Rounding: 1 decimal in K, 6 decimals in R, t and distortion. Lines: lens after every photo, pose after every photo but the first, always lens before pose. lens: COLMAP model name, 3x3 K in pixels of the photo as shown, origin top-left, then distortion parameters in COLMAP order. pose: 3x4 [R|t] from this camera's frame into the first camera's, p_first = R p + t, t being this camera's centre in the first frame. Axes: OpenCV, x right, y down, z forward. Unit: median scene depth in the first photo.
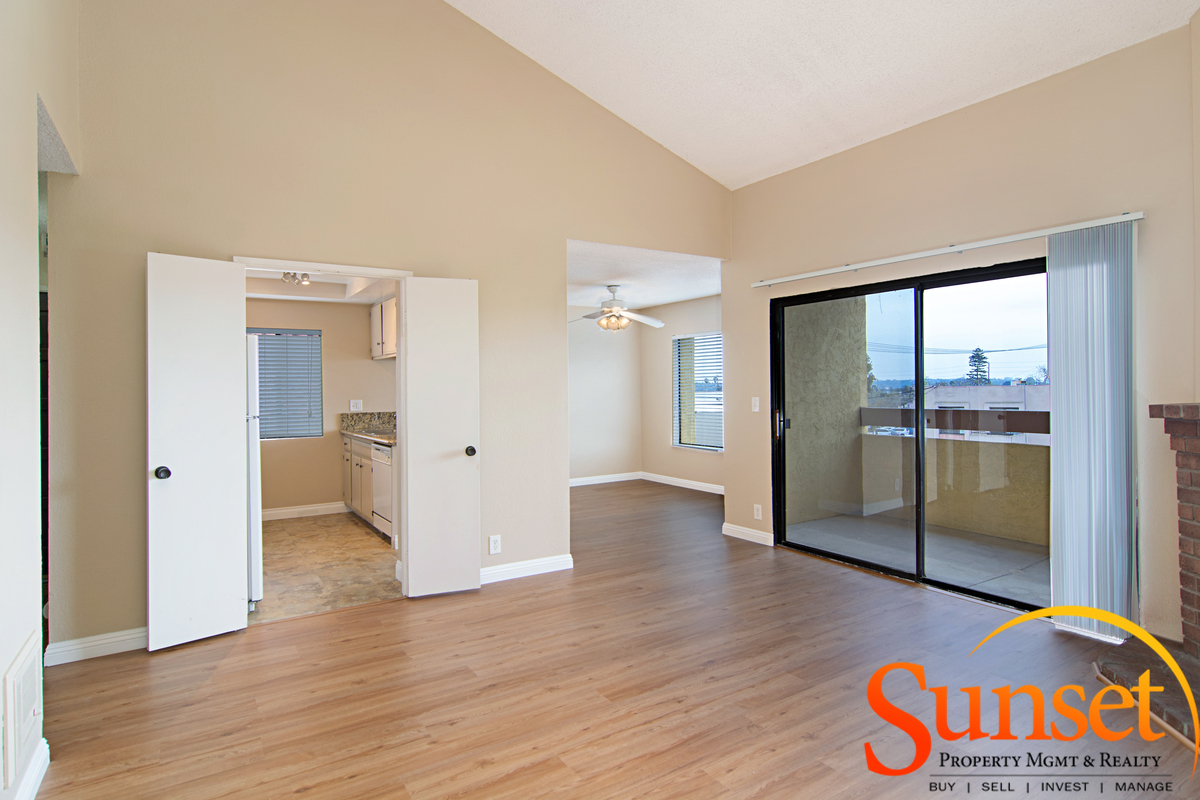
lens RADIAL K [[644.3, 0, 600.9], [0, 644.3, 380.5], [0, 0, 1]] dist [0.003122, 0.002820]
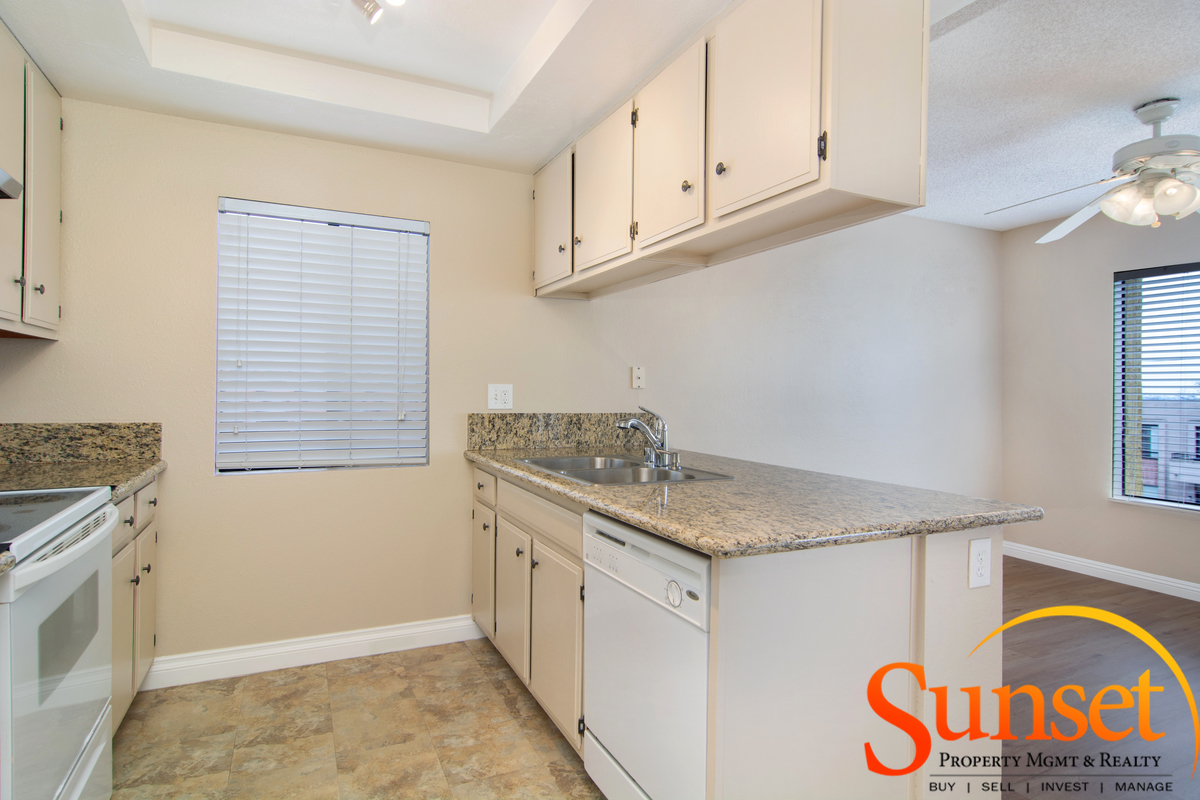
lens RADIAL K [[644.3, 0, 592.6], [0, 644.3, 395.0], [0, 0, 1]] dist [0.003122, 0.002820]
pose [[0.991349, 0.026619, -0.128521, -0.262471], [-0.024045, 0.999479, 0.021544, 0.026886], [0.129028, -0.018267, 0.991473, 0.575176]]
